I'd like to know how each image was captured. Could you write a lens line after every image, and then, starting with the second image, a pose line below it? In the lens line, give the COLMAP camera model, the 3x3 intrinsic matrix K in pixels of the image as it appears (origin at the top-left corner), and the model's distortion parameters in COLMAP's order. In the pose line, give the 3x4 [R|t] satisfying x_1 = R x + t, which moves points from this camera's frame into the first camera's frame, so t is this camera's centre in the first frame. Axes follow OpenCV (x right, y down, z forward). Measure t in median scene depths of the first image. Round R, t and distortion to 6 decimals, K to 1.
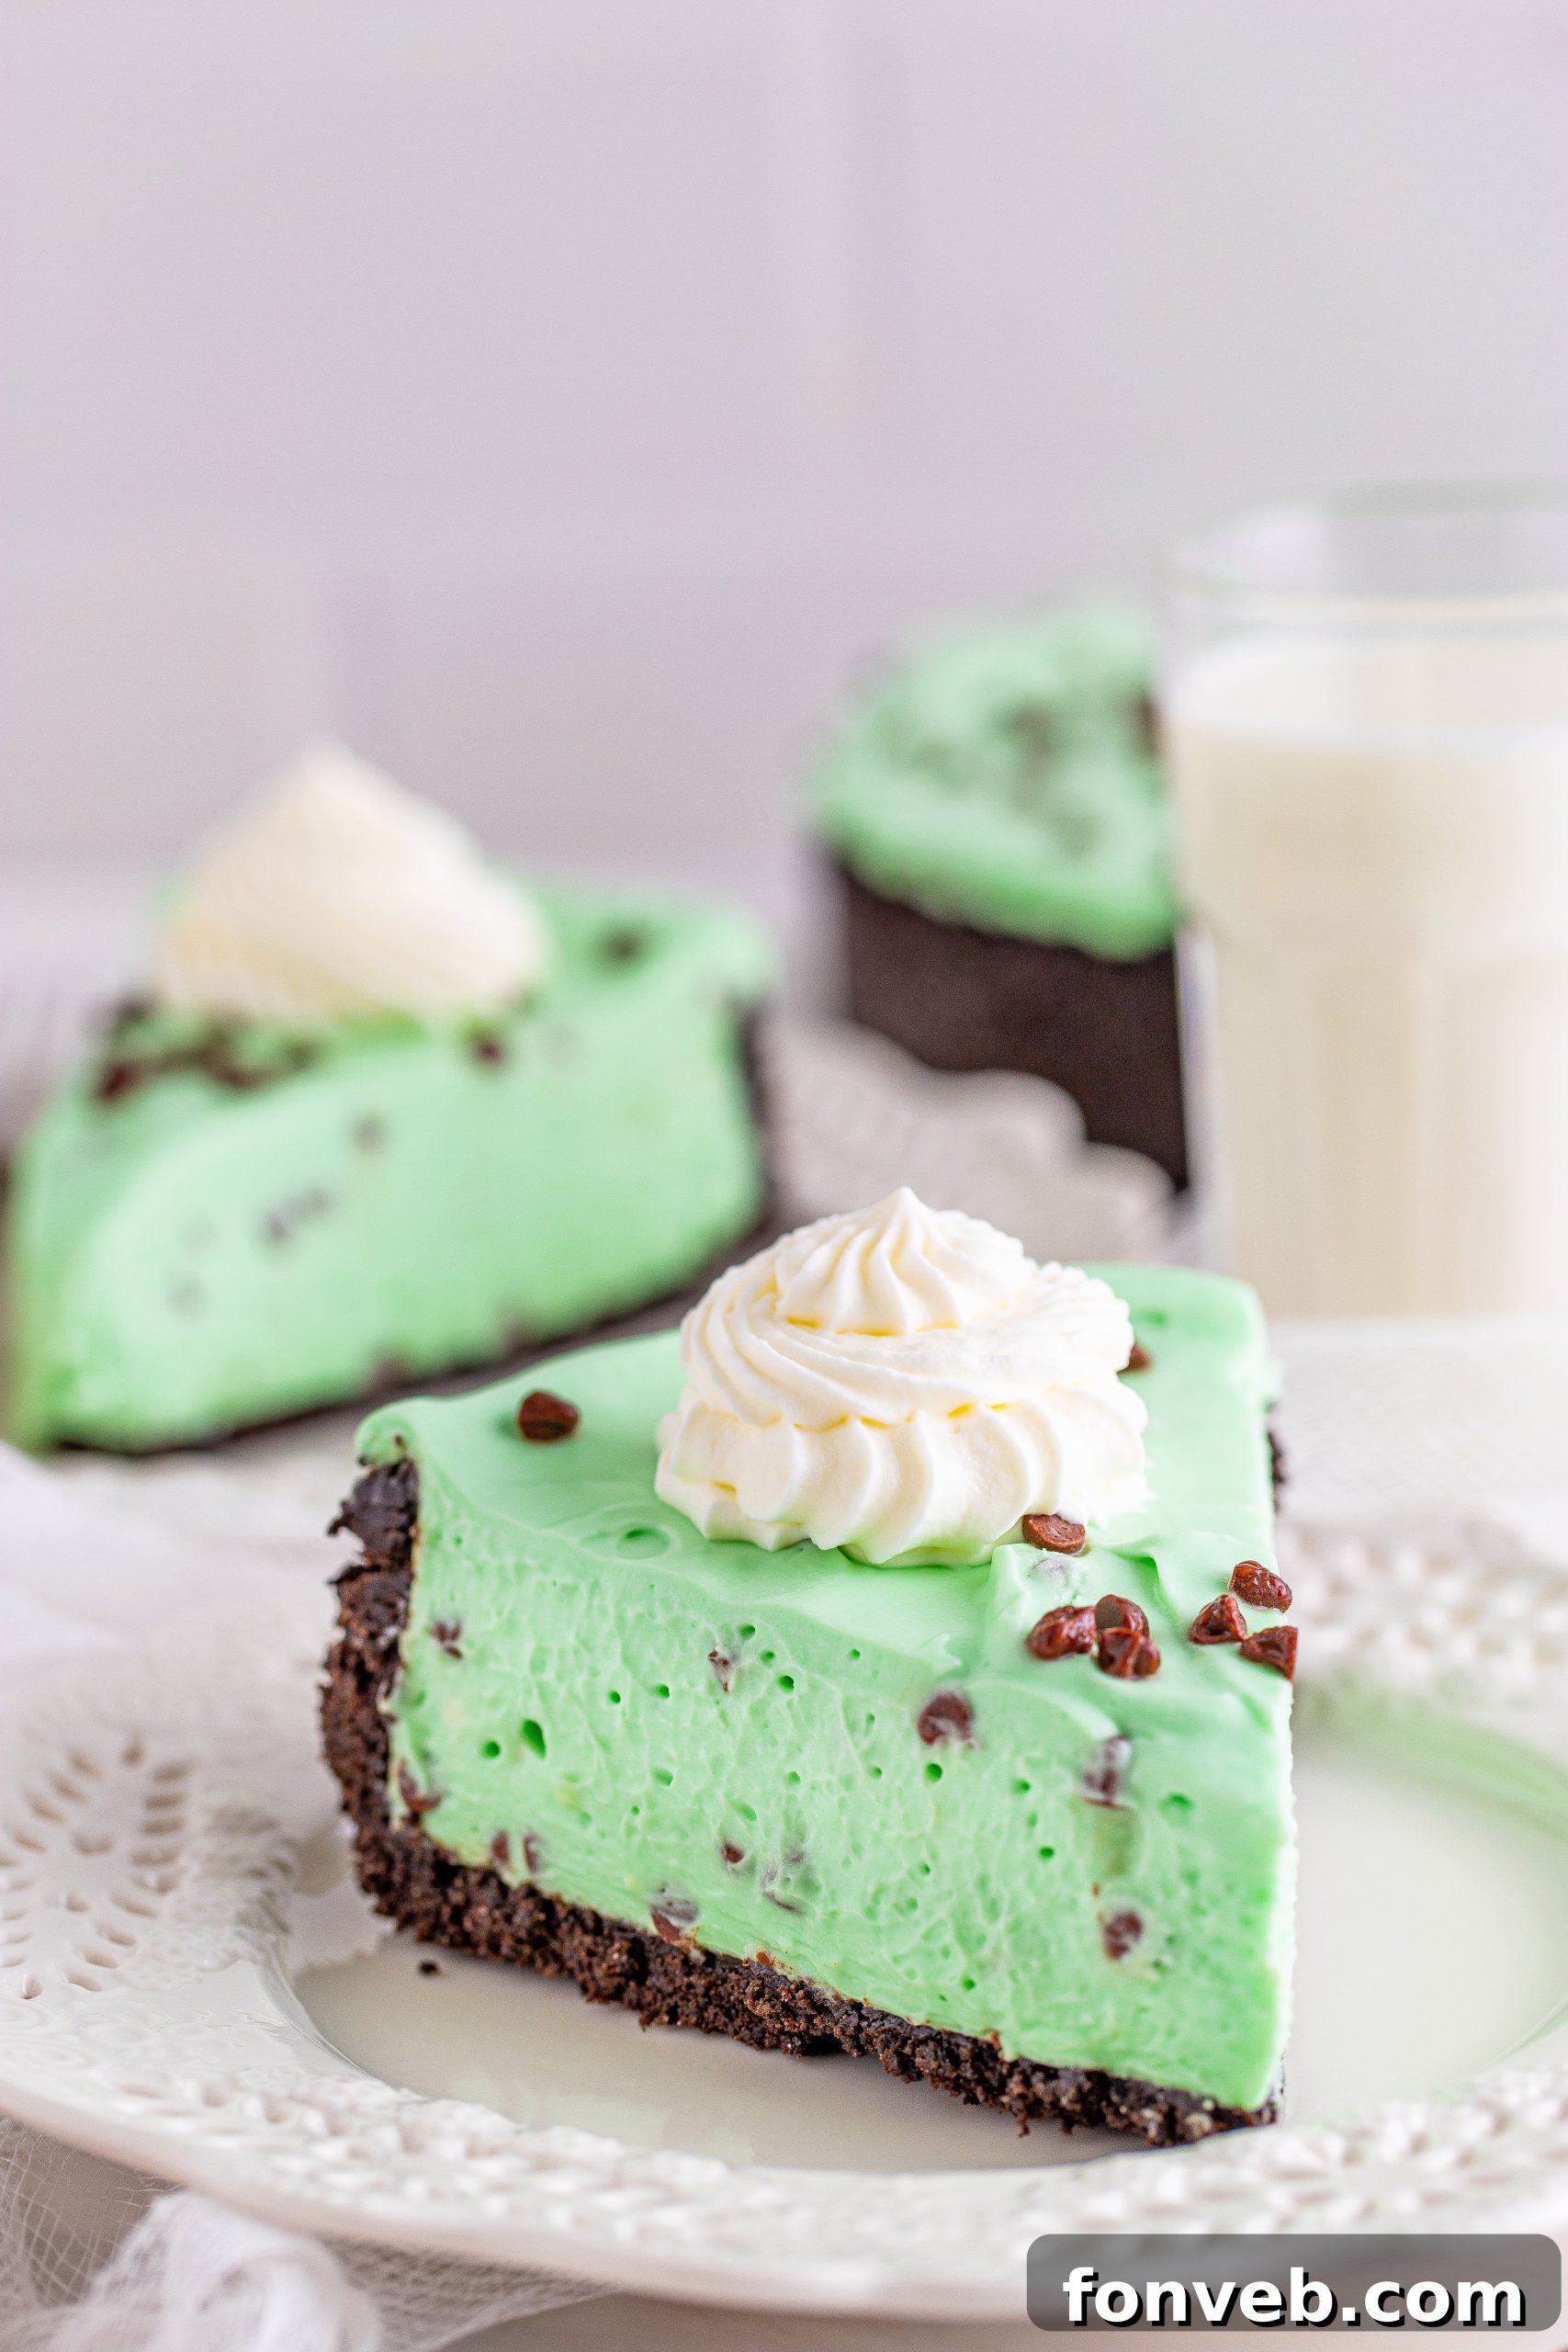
lens RADIAL K [[8292.2, 0, 842.8], [0, 8292.2, 1115.0], [0, 0, 1]] dist [-0.071949, 0.000000]
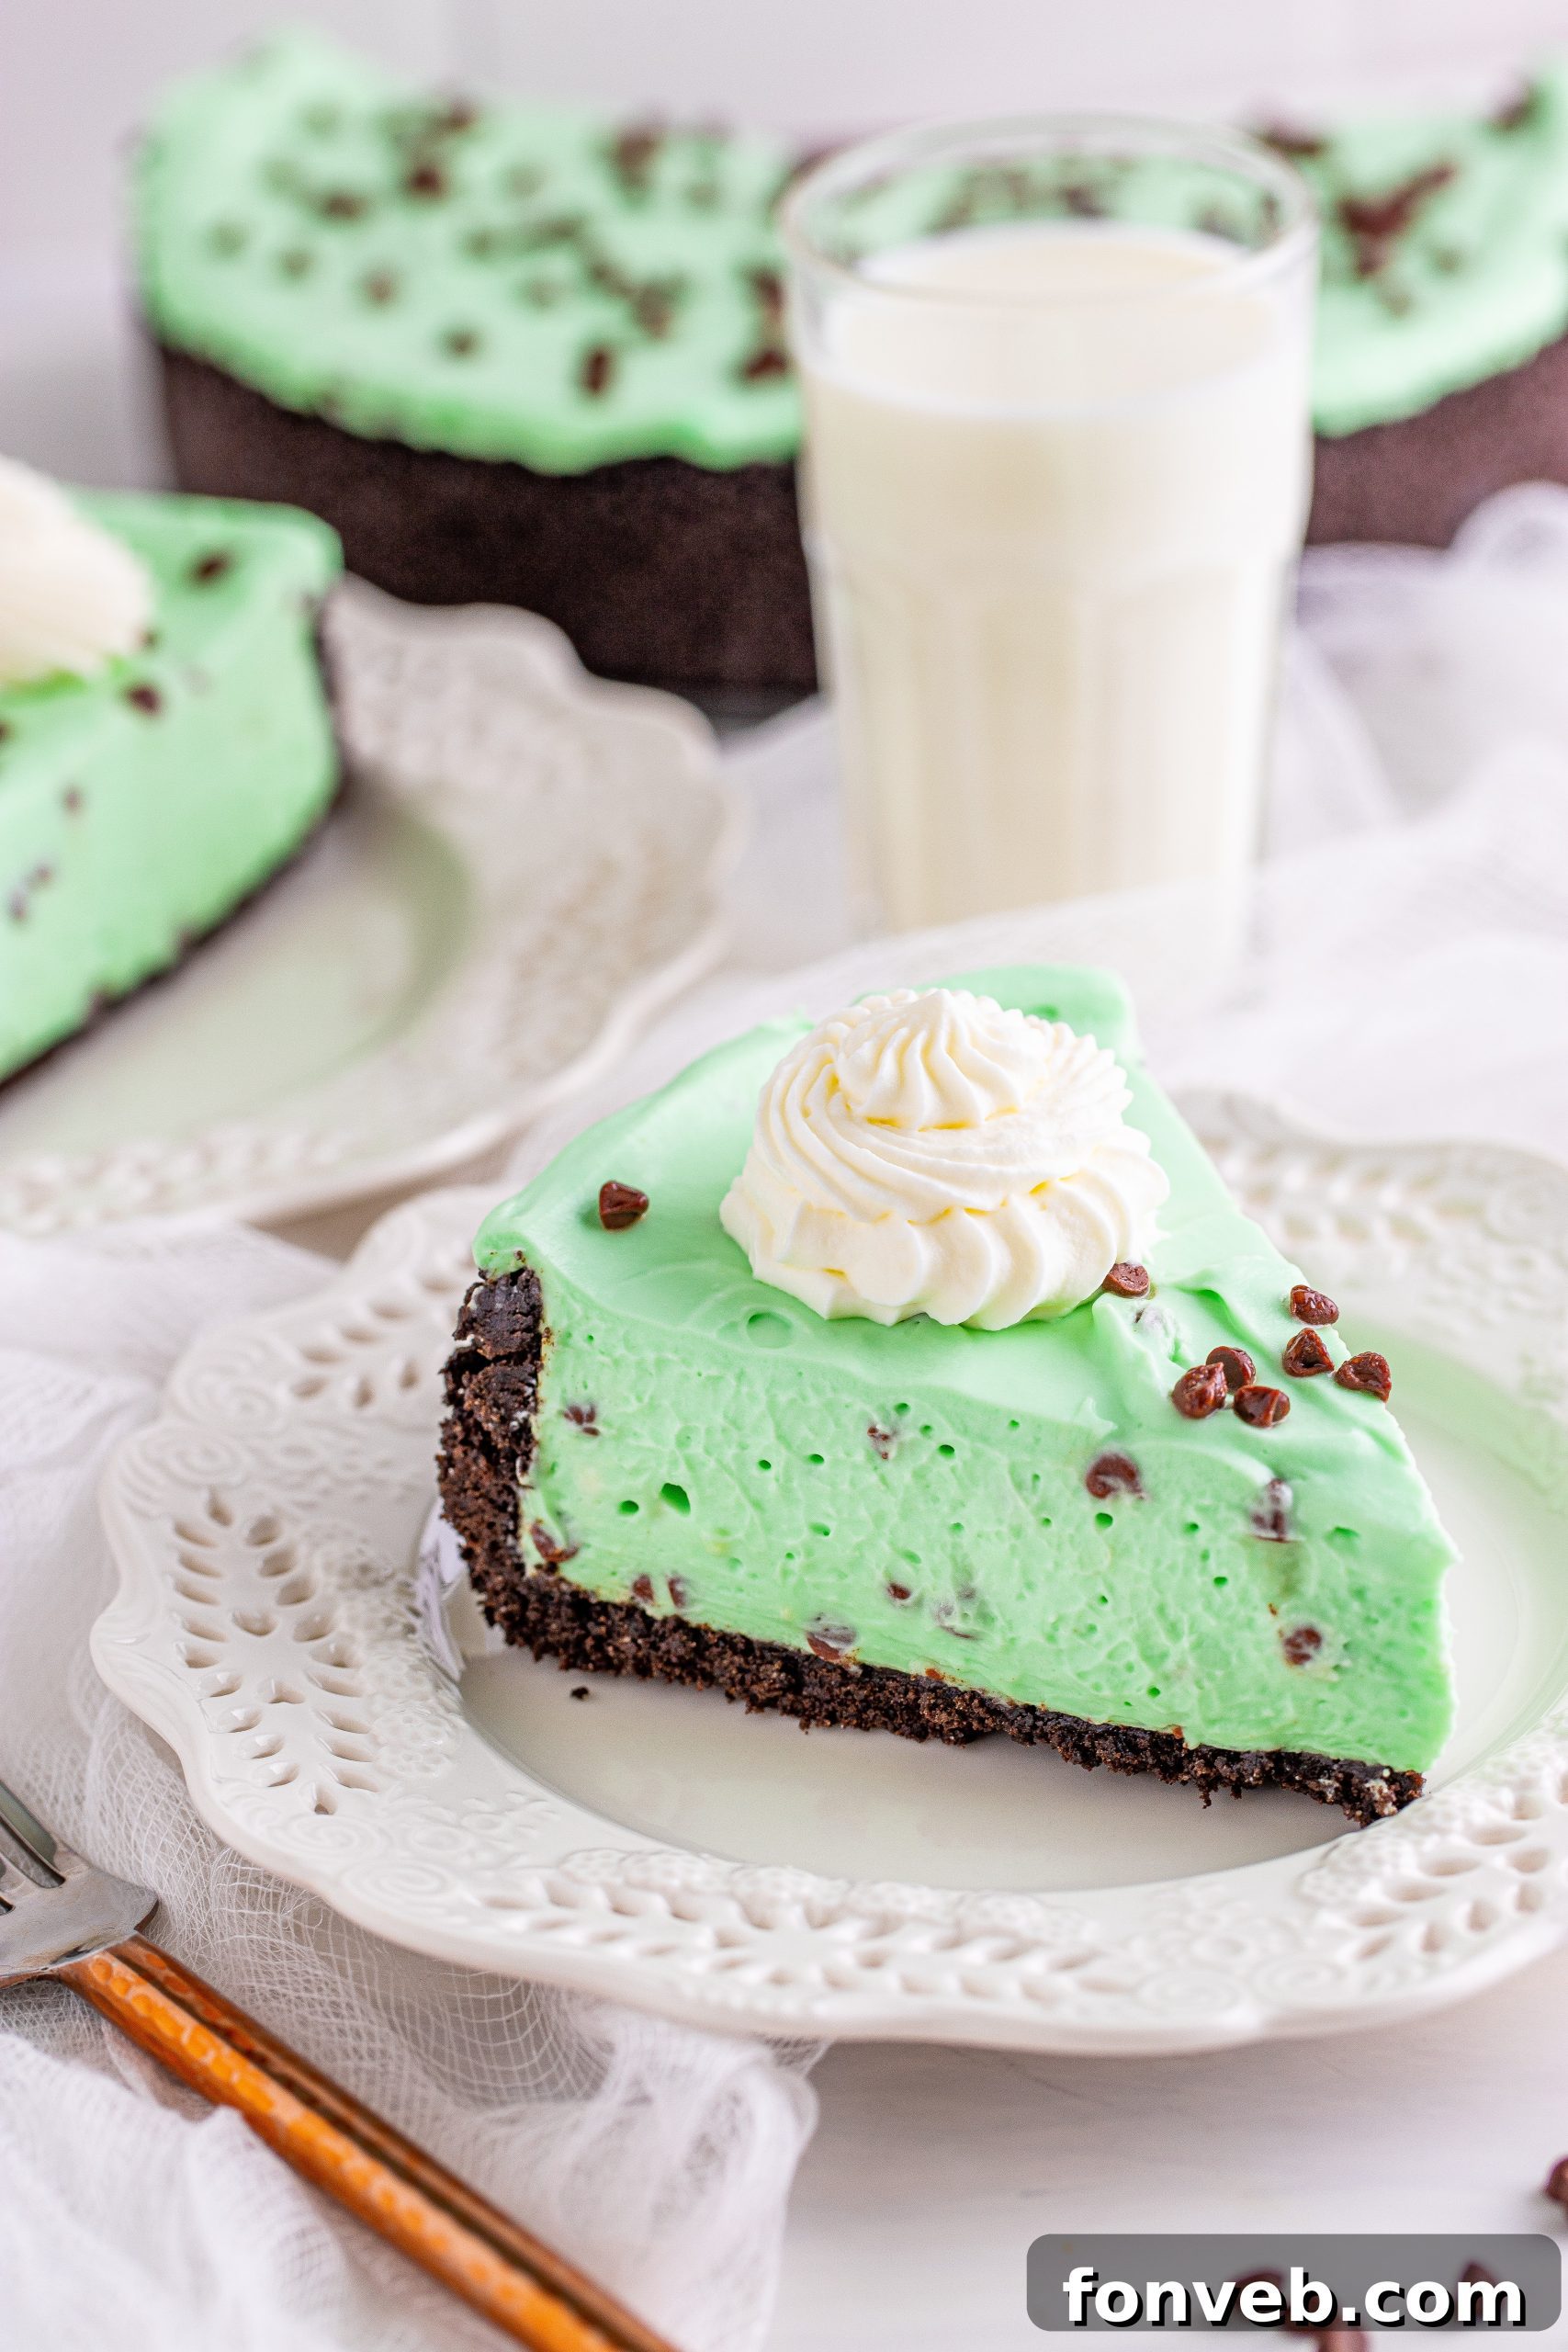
lens RADIAL K [[8292.2, 0, 811.8], [0, 8292.2, 1160.4], [0, 0, 1]] dist [-0.071949, 0.000000]
pose [[0.952534, -0.142068, 0.269251, -0.330373], [0.084927, 0.973328, 0.213122, -0.219700], [-0.292347, -0.180139, 0.939193, -0.083374]]
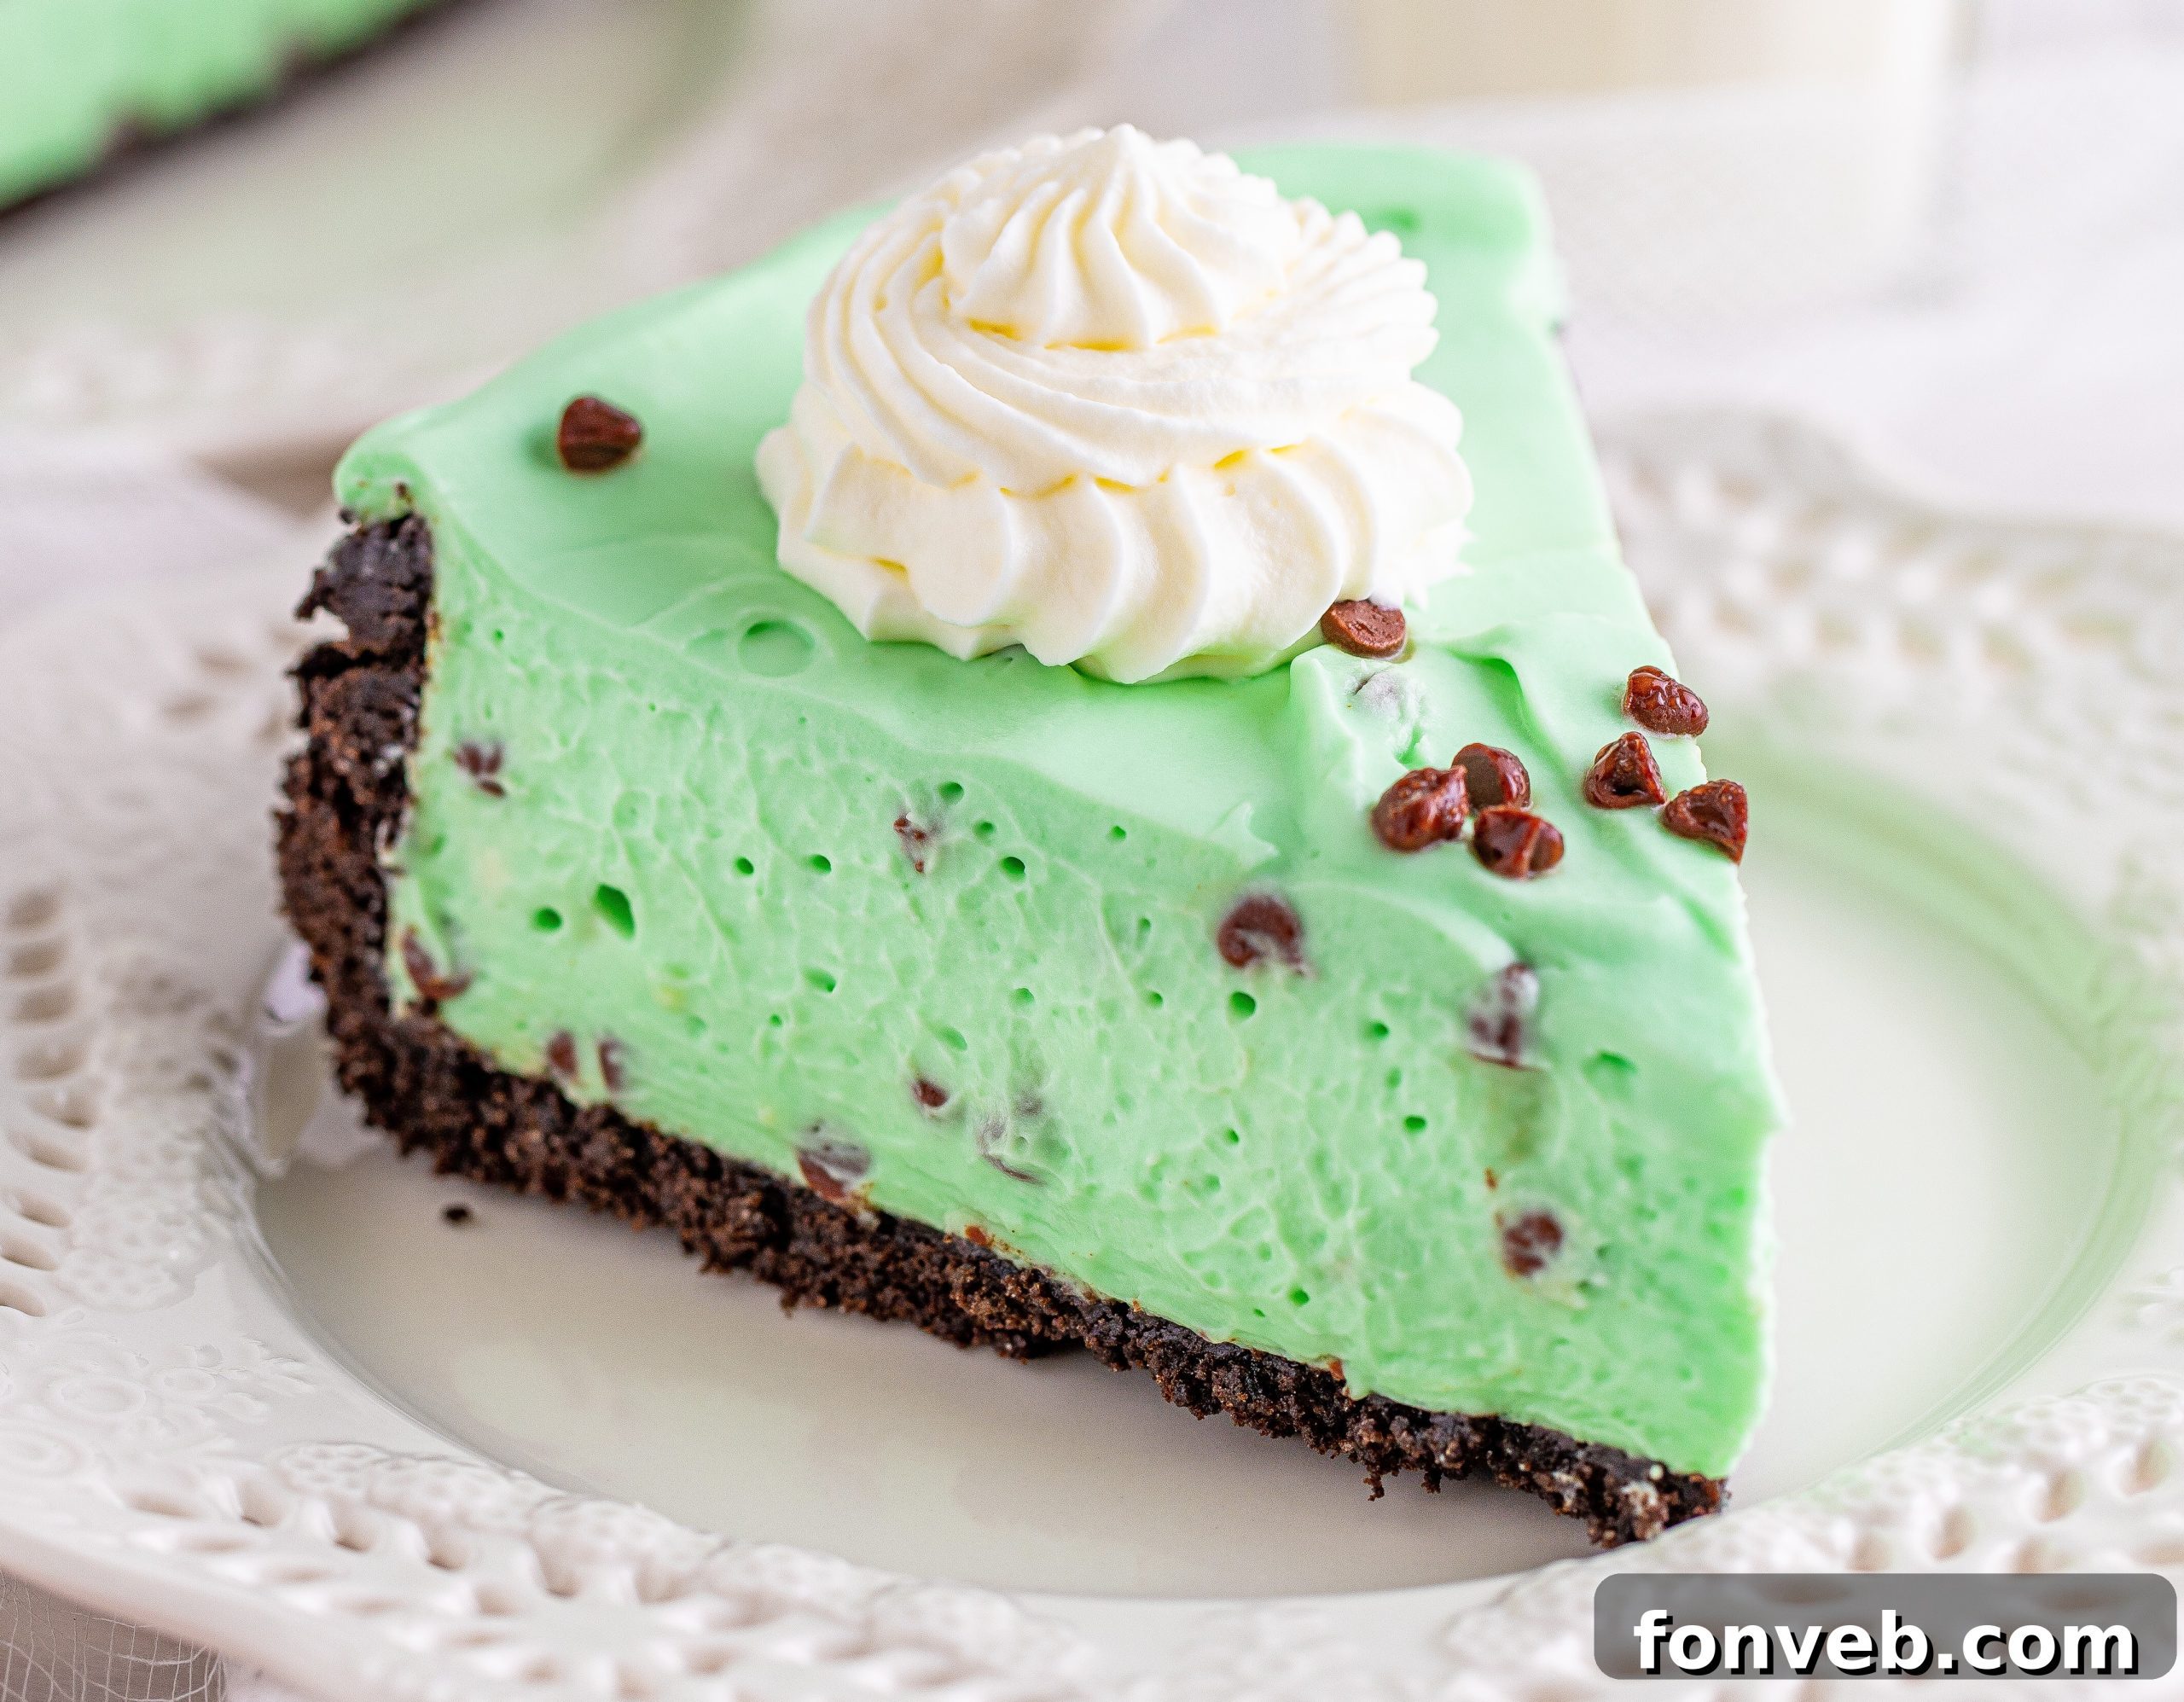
lens RADIAL K [[11267.5, 0, 867.3], [0, 11267.5, 946.9], [0, 0, 1]] dist [0.021344, 0.000000]
pose [[0.993542, -0.038621, 0.106693, -0.121477], [0.015628, 0.977907, 0.208455, -0.125292], [-0.112387, -0.205441, 0.972195, 0.059417]]
